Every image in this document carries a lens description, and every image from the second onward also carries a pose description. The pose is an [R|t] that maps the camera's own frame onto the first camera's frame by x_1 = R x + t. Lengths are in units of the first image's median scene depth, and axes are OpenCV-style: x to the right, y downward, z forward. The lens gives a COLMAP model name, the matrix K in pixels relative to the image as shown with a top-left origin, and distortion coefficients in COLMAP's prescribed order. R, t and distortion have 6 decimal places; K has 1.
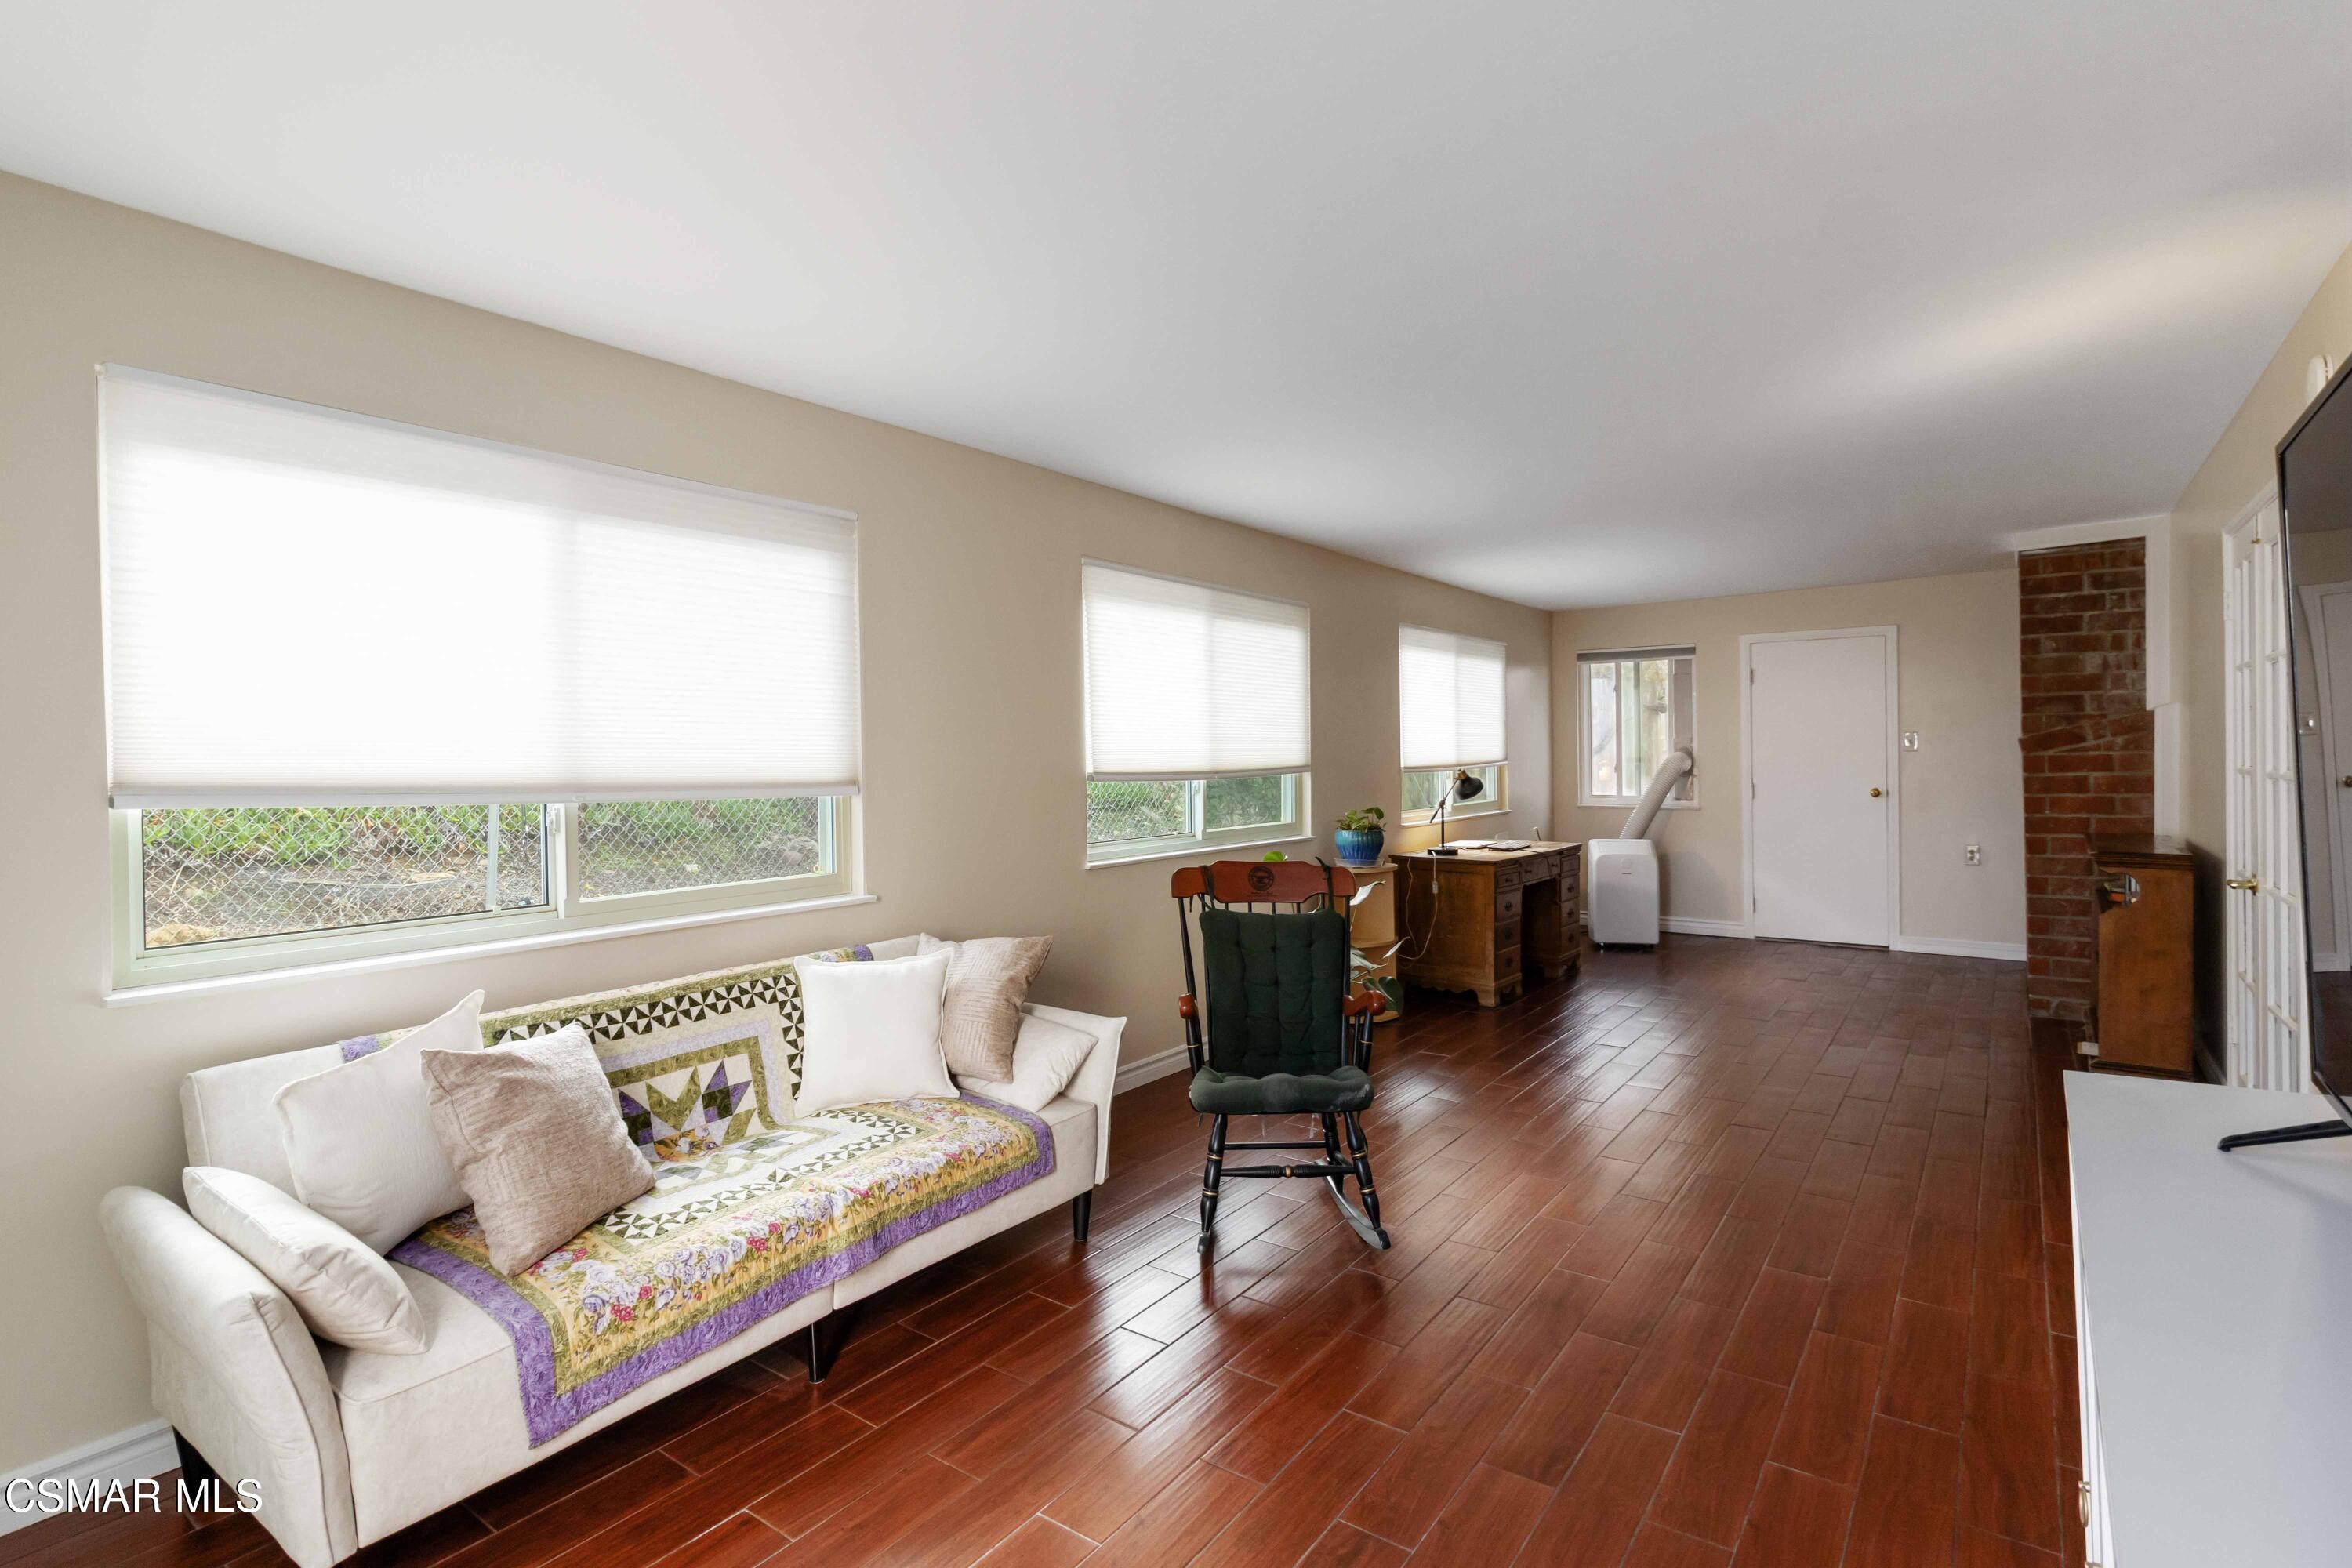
lens RADIAL K [[1156.9, 0, 1189.7], [0, 1156.9, 748.2], [0, 0, 1]] dist [0.002060, 0.001531]
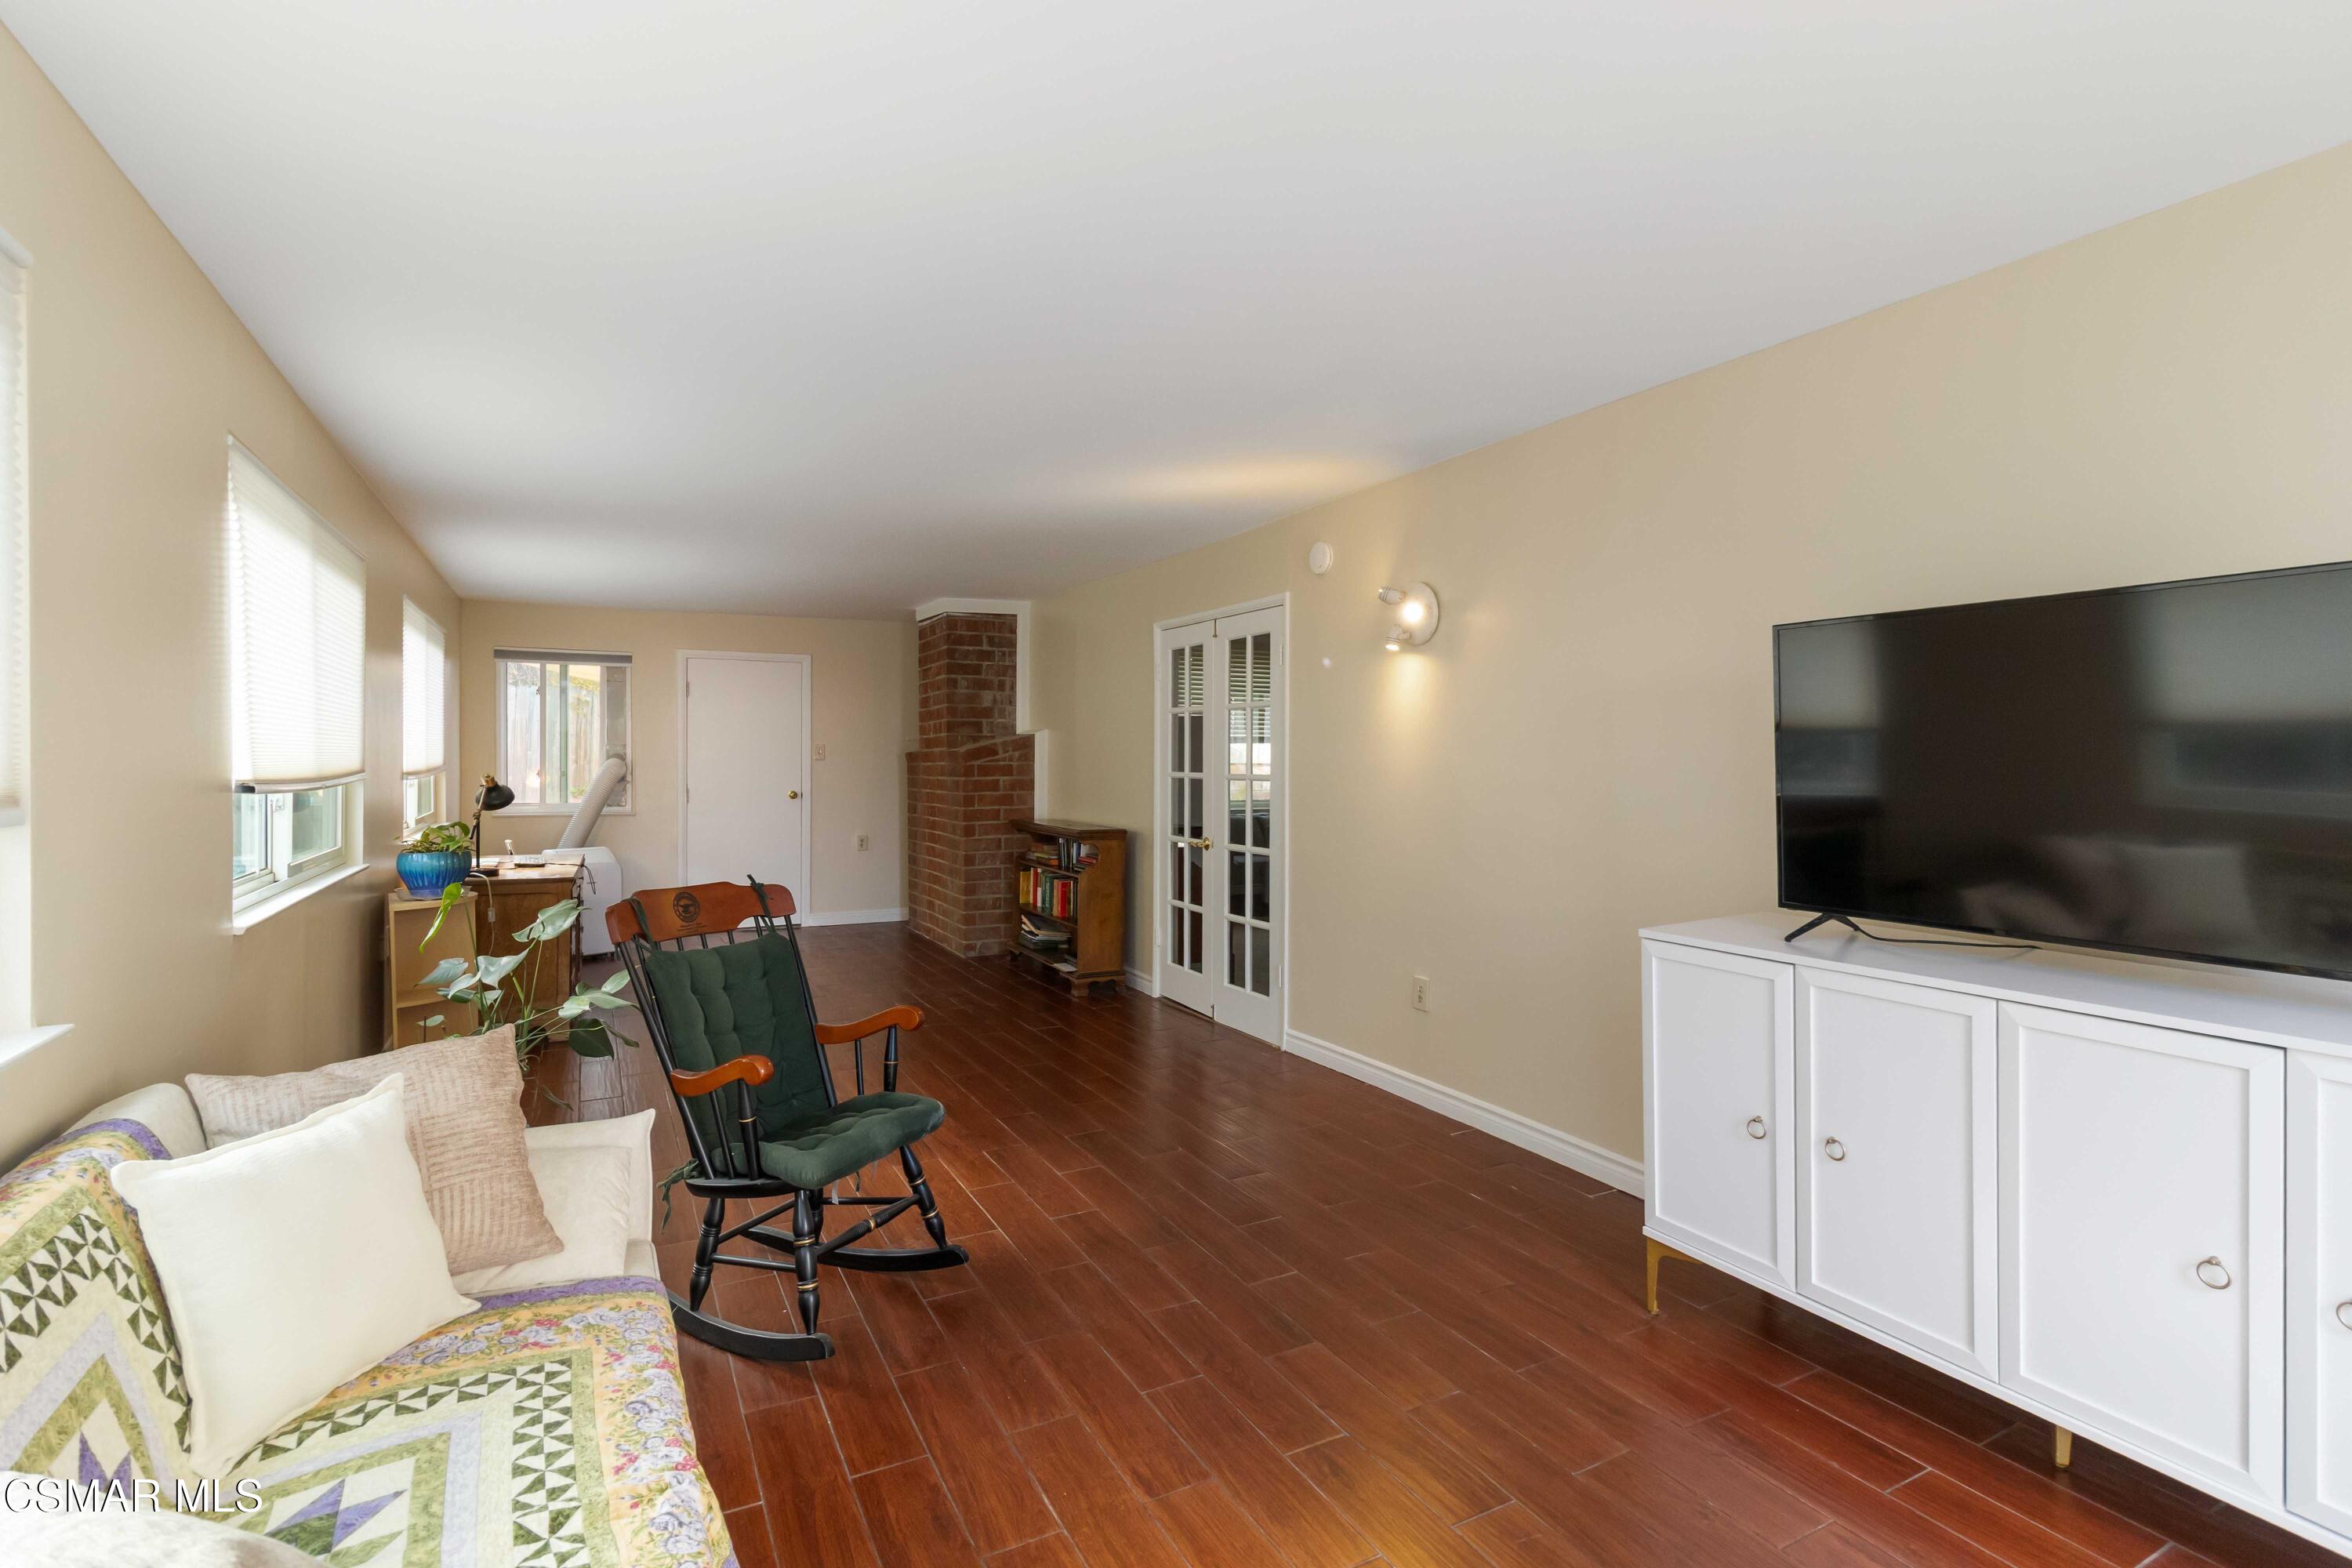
lens RADIAL K [[1079.0, 0, 1167.8], [0, 1079.0, 736.7], [0, 0, 1]] dist [-0.001446, 0.000648]
pose [[0.449082, 0.030013, 0.892986, -0.296344], [-0.013394, 0.999550, -0.026859, 0.004742], [-0.893390, 0.000102, 0.449282, 0.221810]]
